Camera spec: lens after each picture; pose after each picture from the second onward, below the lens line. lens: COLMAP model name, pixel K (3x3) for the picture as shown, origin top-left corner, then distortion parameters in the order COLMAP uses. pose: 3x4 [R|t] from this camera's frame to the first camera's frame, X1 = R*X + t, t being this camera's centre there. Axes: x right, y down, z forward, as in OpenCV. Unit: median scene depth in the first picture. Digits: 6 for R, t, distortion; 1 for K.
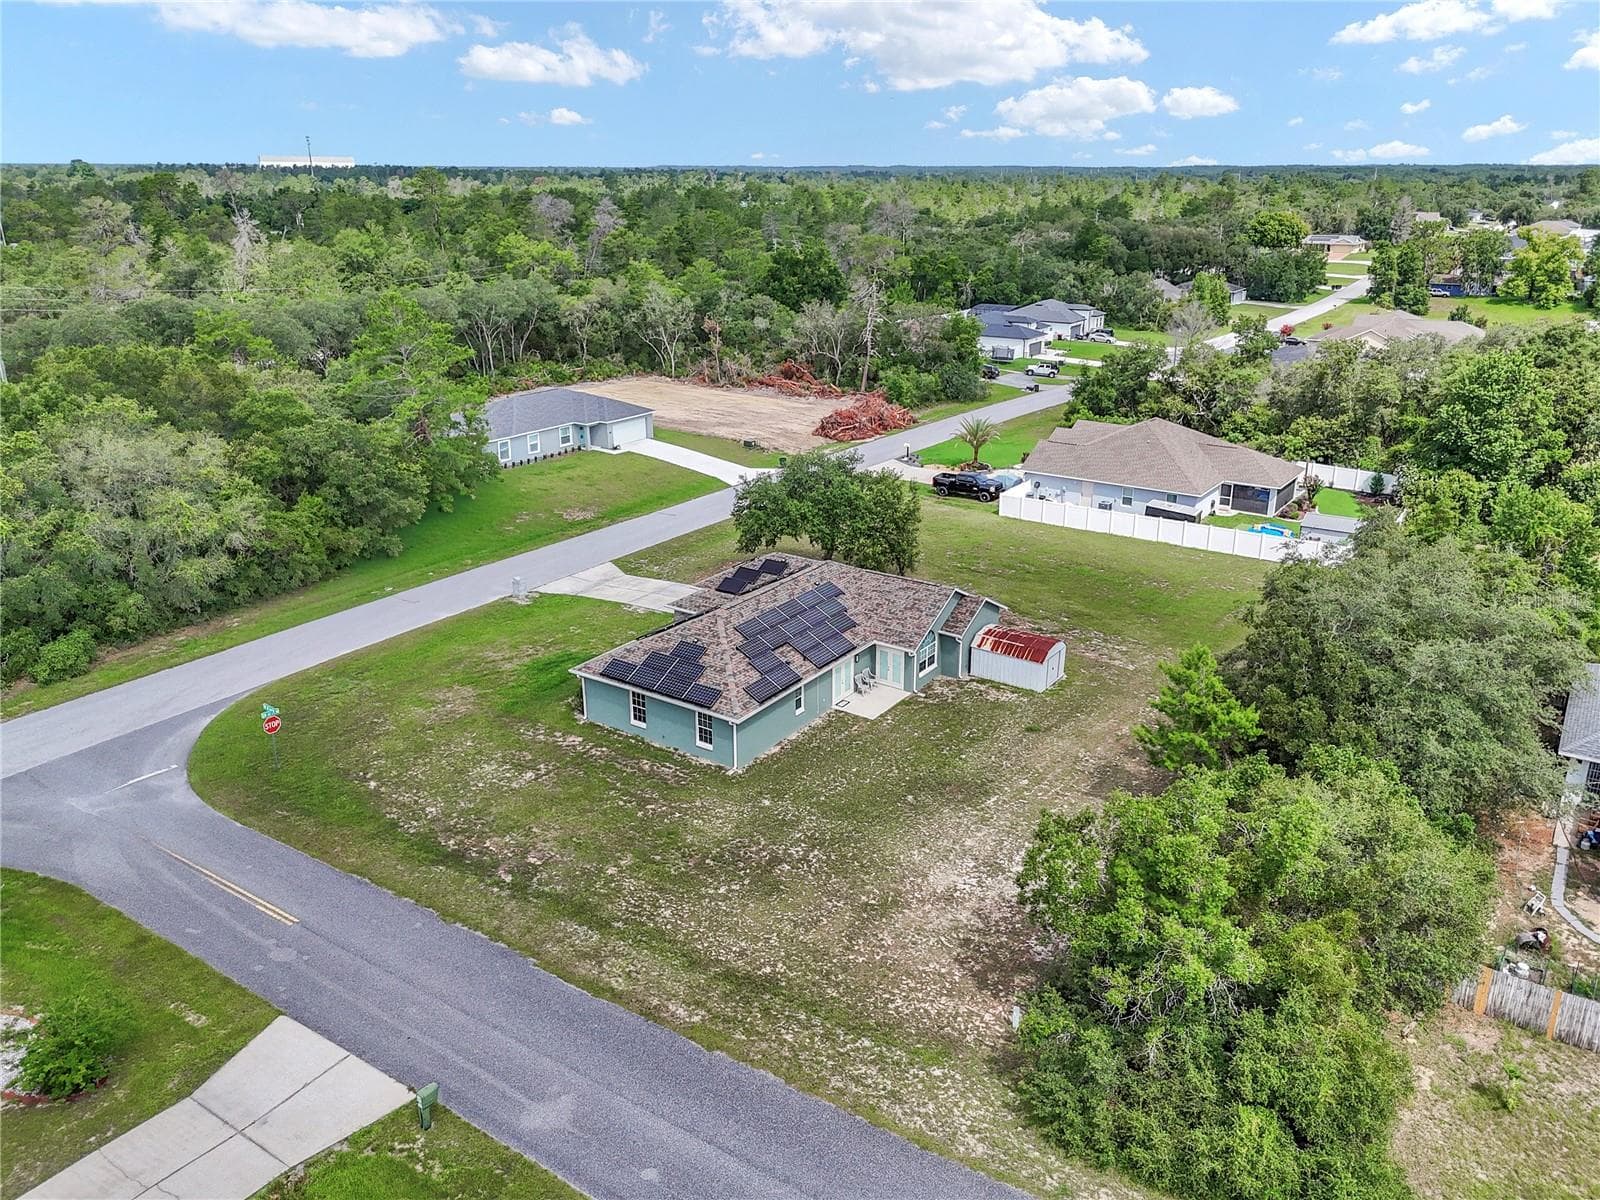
lens RADIAL K [[1191.2, 0, 809.0], [0, 1191.2, 598.4], [0, 0, 1]] dist [0.093892, -0.107299]
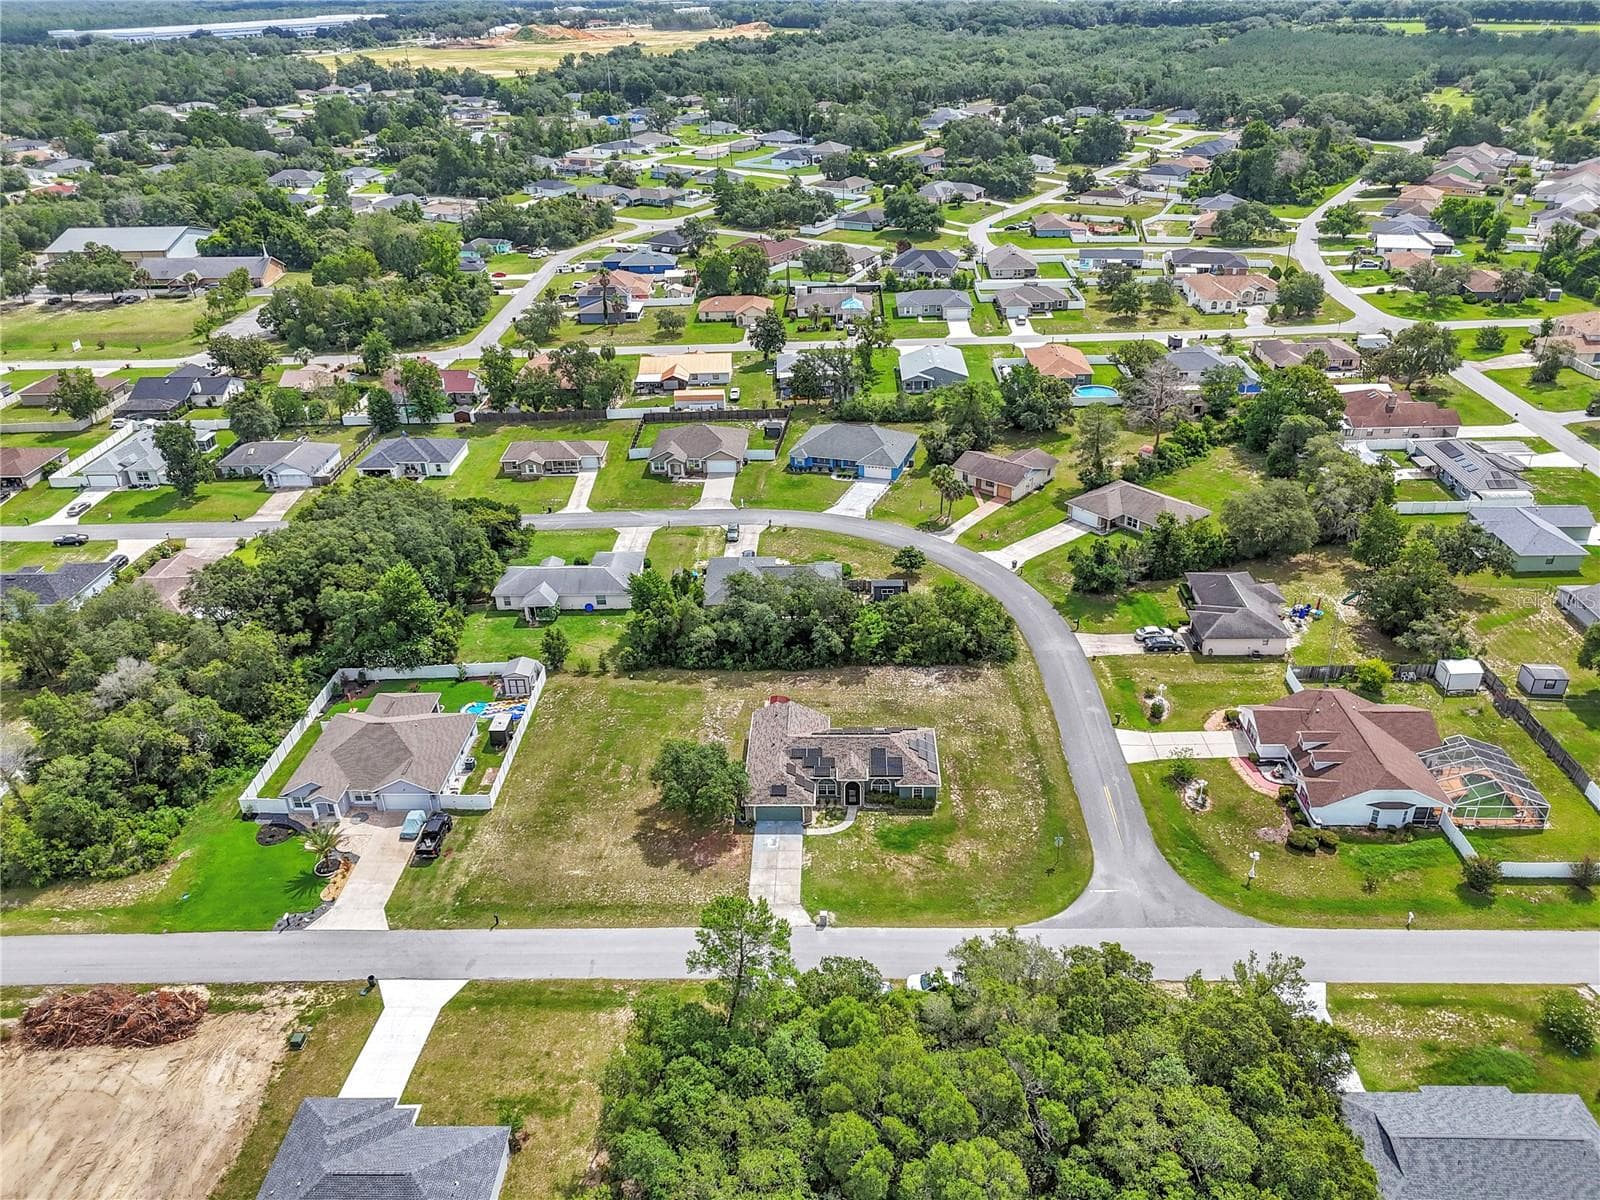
lens RADIAL K [[1191.2, 0, 809.0], [0, 1191.2, 598.4], [0, 0, 1]] dist [0.093892, -0.107299]
pose [[-0.542886, -0.390124, 0.743692, -1.427244], [0.299572, 0.737333, 0.605473, -1.446130], [-0.784558, 0.551492, -0.283417, 1.505010]]
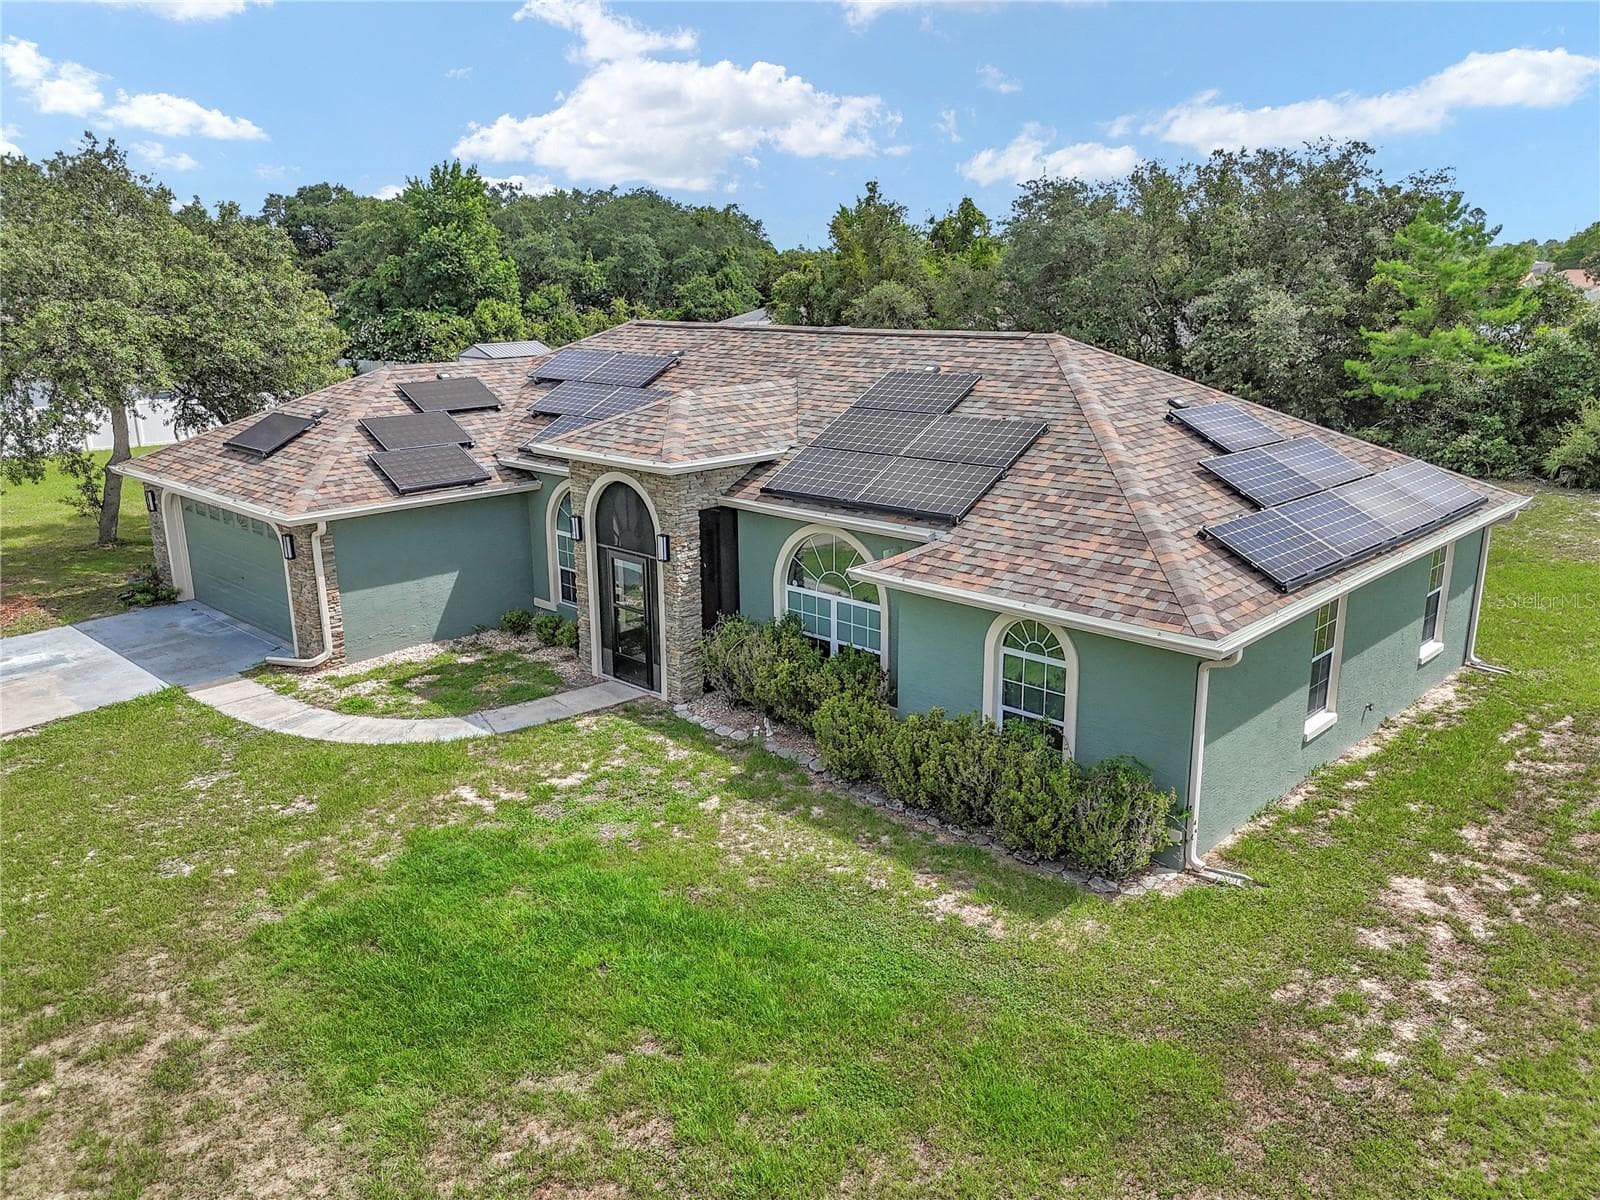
lens RADIAL K [[1184.7, 0, 810.7], [0, 1184.7, 598.8], [0, 0, 1]] dist [0.068848, -0.053271]
pose [[0.161329, -0.261418, 0.951648, -0.369290], [0.338382, 0.920478, 0.195491, -0.007135], [-0.927076, 0.290482, 0.236959, 0.952858]]
